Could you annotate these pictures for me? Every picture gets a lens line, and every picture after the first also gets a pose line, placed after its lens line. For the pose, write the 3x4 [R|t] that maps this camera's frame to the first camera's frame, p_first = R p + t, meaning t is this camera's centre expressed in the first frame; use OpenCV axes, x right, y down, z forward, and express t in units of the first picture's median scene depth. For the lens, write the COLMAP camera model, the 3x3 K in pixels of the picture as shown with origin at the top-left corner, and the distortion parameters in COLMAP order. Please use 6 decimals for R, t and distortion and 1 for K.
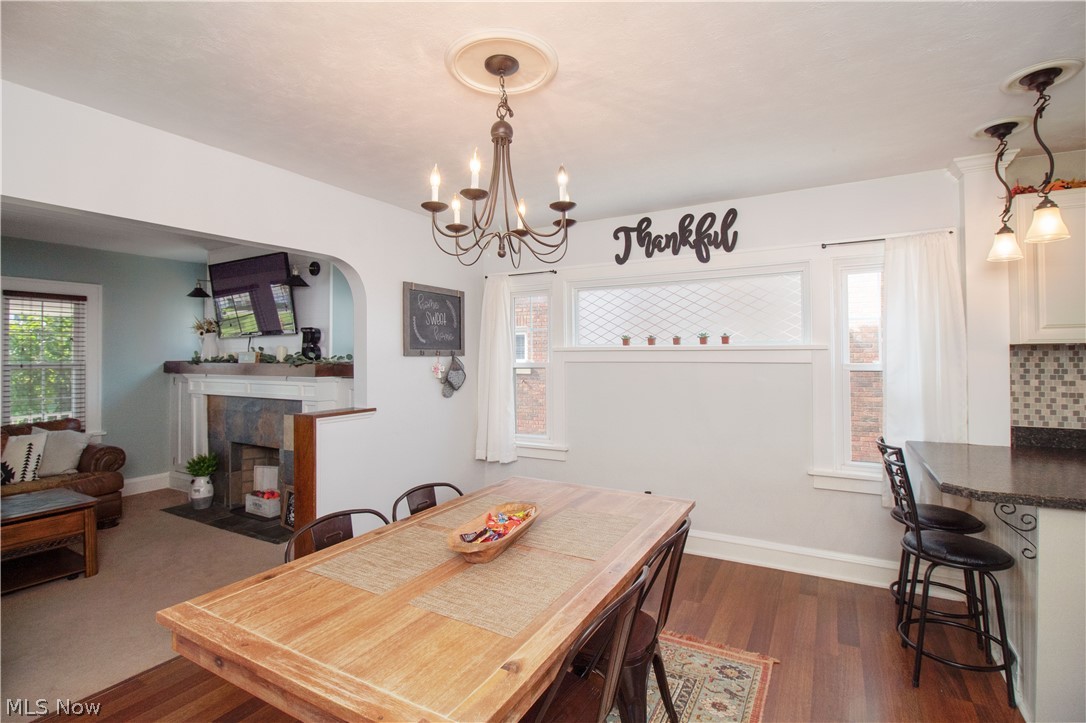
lens RADIAL K [[508.3, 0, 547.9], [0, 508.3, 346.8], [0, 0, 1]] dist [-0.001270, -0.012581]
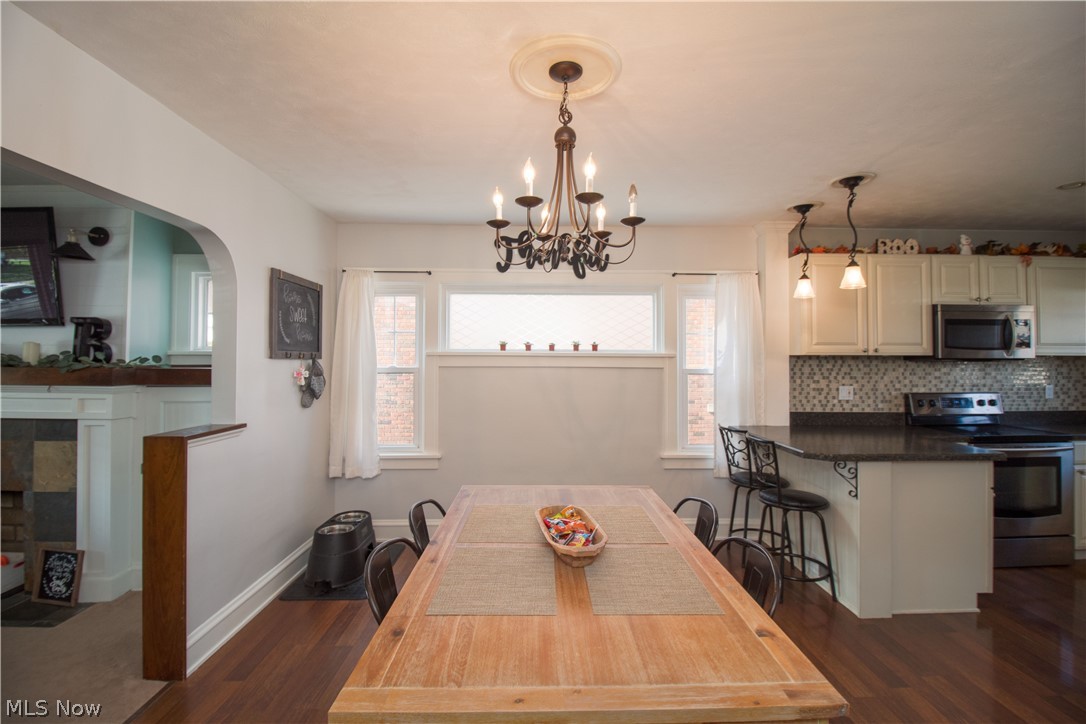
lens RADIAL K [[500.0, 0, 547.5], [0, 500.0, 347.7], [0, 0, 1]] dist [0.001075, -0.013128]
pose [[0.863874, 0.021954, 0.503229, -0.302739], [-0.017003, 0.999751, -0.014428, 0.004774], [-0.503421, 0.003908, 0.864032, 0.078998]]
